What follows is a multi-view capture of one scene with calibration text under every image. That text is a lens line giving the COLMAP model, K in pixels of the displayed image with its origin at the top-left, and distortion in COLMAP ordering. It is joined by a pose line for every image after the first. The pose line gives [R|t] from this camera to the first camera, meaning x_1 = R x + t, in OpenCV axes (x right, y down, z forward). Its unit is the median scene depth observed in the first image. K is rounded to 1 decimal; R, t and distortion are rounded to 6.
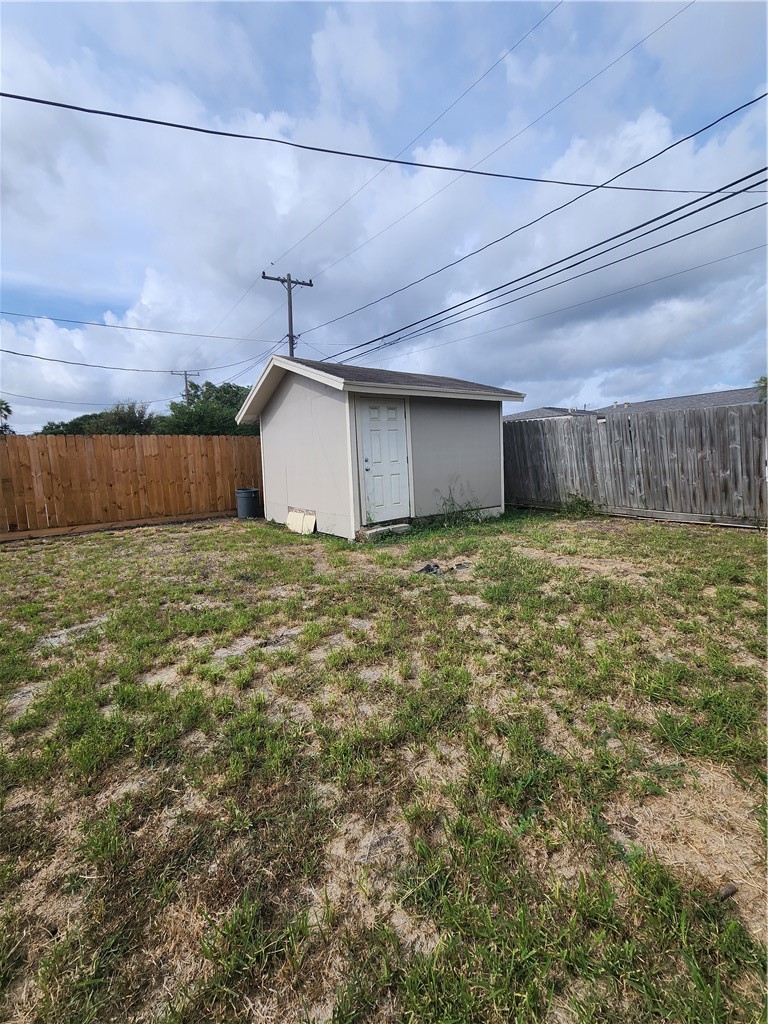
lens RADIAL K [[421.0, 0, 390.6], [0, 421.0, 507.1], [0, 0, 1]] dist [-0.002814, -0.000164]
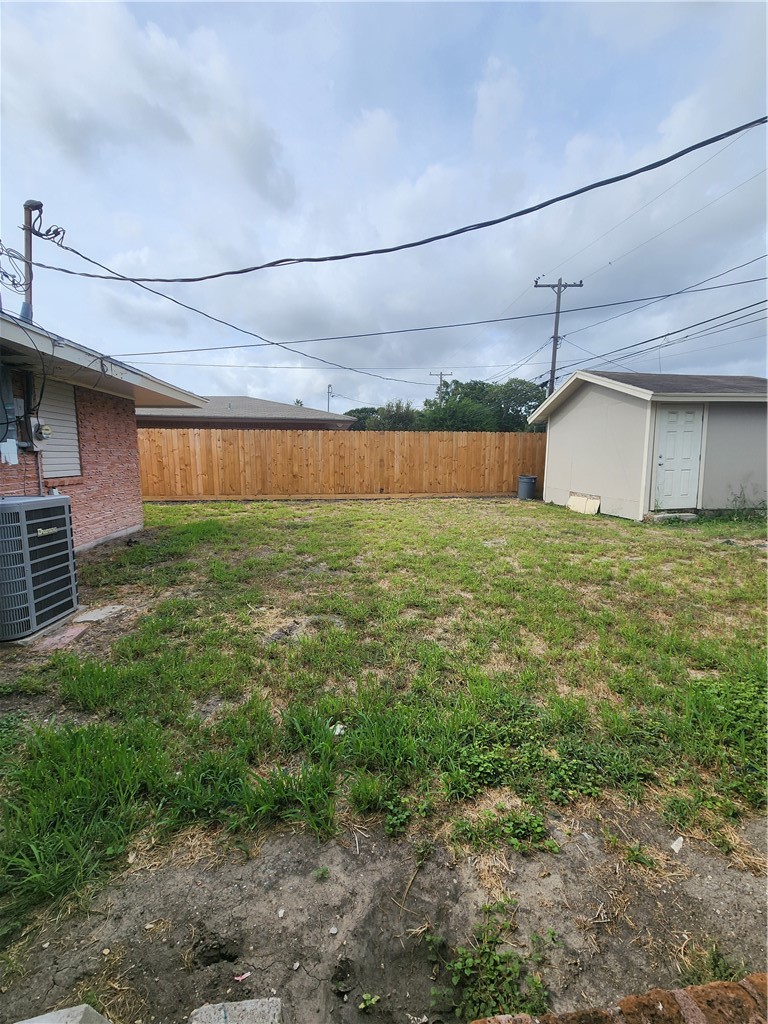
lens RADIAL K [[421.0, 0, 383.3], [0, 421.0, 508.0], [0, 0, 1]] dist [-0.002814, -0.000164]
pose [[0.864822, 0.098886, -0.492245, -0.140574], [-0.088084, 0.995089, 0.045147, 0.051558], [0.494292, 0.004315, 0.869285, -0.447107]]
